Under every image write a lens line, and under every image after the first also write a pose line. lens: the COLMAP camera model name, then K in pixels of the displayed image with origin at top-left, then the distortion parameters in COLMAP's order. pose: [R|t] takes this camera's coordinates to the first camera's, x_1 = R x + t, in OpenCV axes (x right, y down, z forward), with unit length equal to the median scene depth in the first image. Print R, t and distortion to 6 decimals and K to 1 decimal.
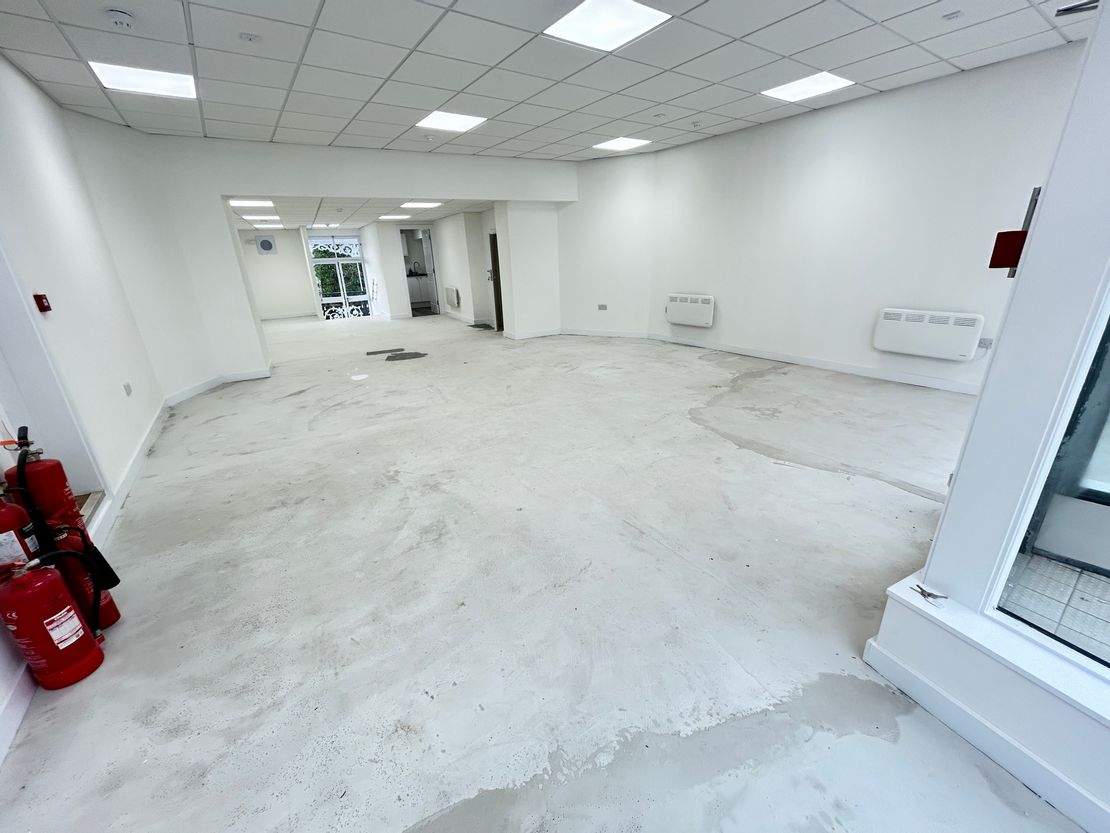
lens RADIAL K [[447.2, 0, 555.0], [0, 447.2, 416.5], [0, 0, 1]] dist [-0.000710, 0.000524]
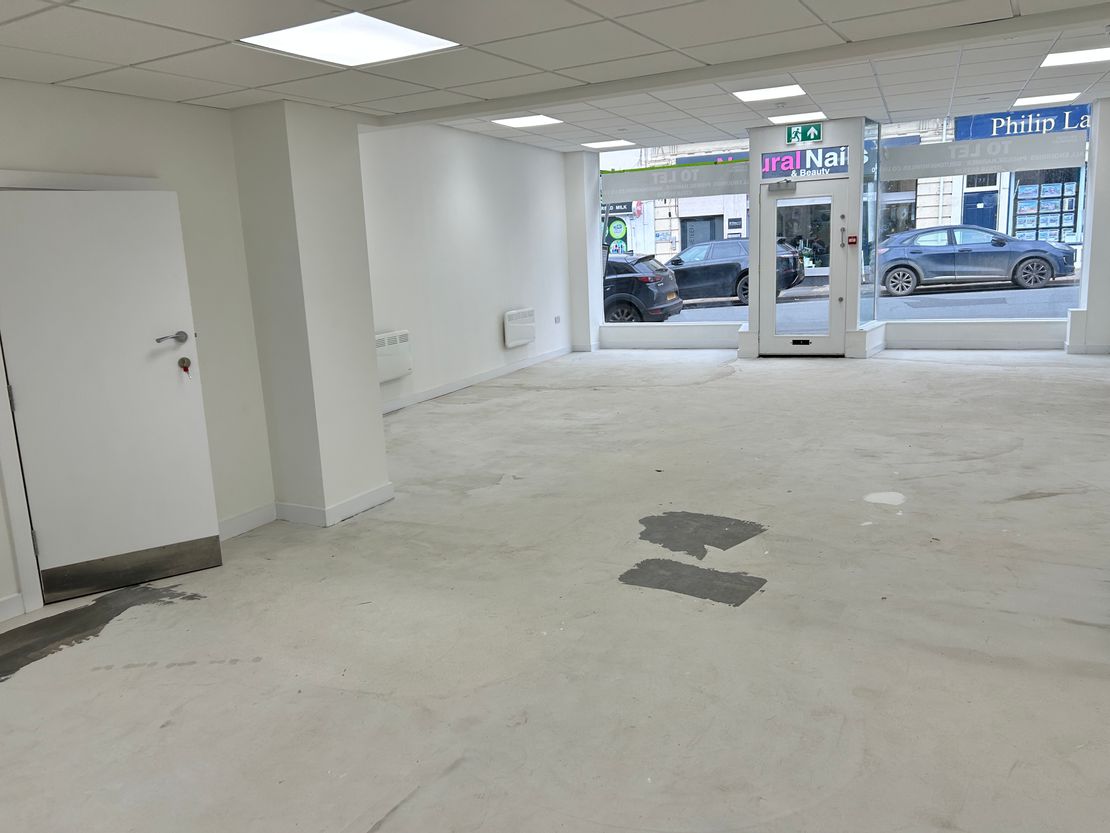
lens RADIAL K [[853.6, 0, 559.0], [0, 853.6, 411.1], [0, 0, 1]] dist [0.041929, -0.010487]
pose [[-0.529950, -0.097565, 0.842398, -1.513063], [0.351548, 0.878710, 0.322929, -0.851364], [-0.771730, 0.467279, -0.431373, 2.461097]]
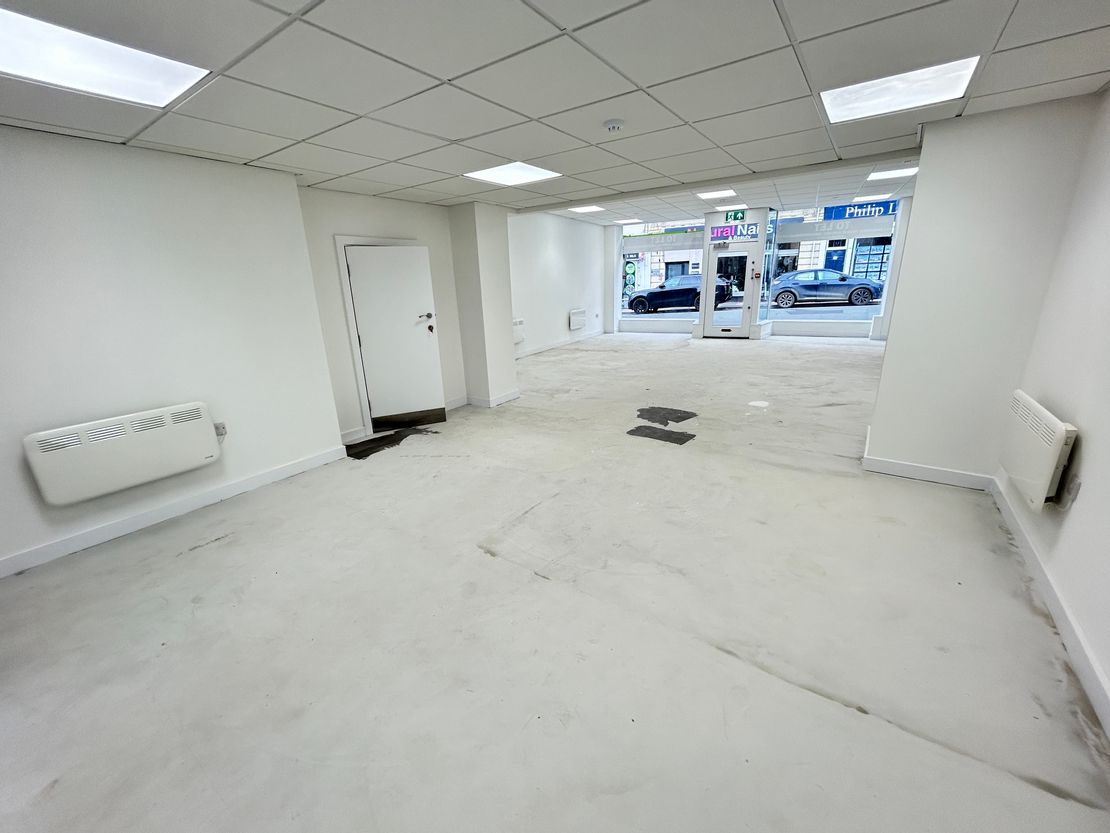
lens RADIAL K [[447.2, 0, 555.0], [0, 447.2, 416.5], [0, 0, 1]] dist [-0.000710, 0.000524]
pose [[-0.451373, -0.209499, 0.867394, -1.616866], [0.352924, 0.850879, 0.389164, -0.870229], [-0.819577, 0.481783, -0.310127, 2.546459]]
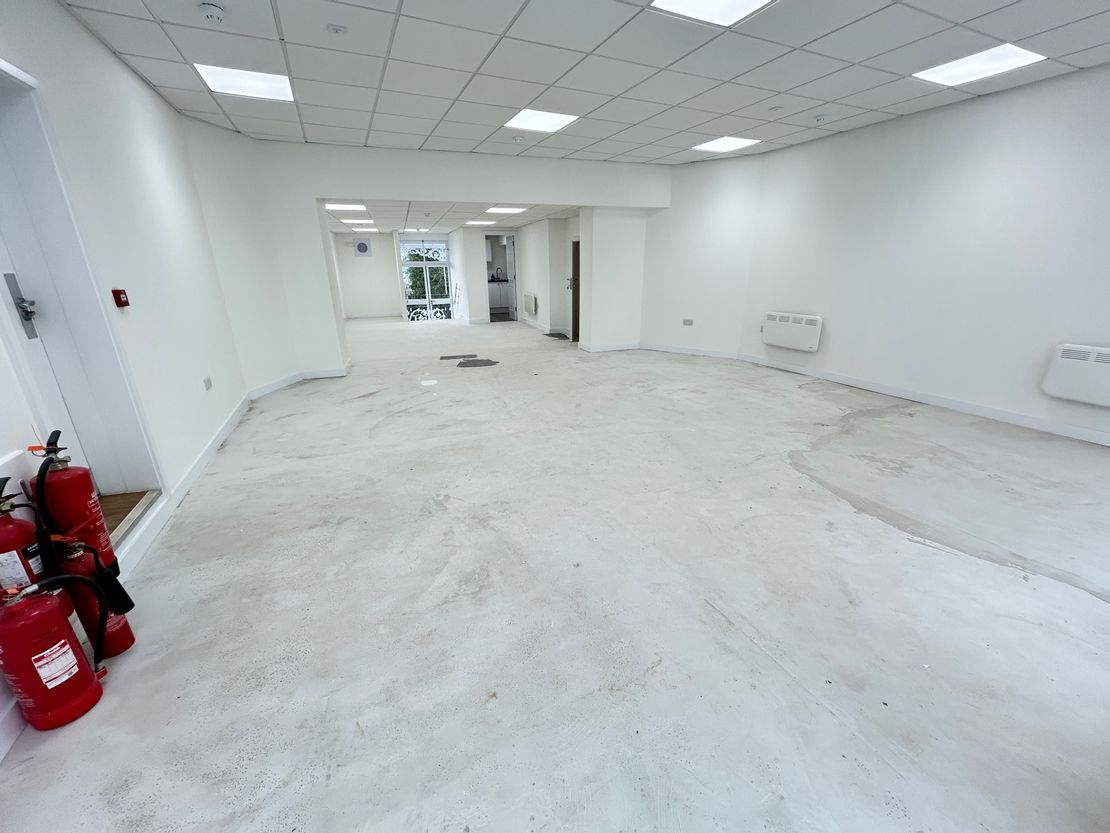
lens RADIAL K [[447.2, 0, 555.0], [0, 447.2, 416.5], [0, 0, 1]] dist [-0.000710, 0.000524]
pose [[0.984524, 0.080285, -0.155778, -0.007891], [-0.082917, 0.996502, -0.010463, -0.041608], [0.154393, 0.023217, 0.987737, 0.115971]]
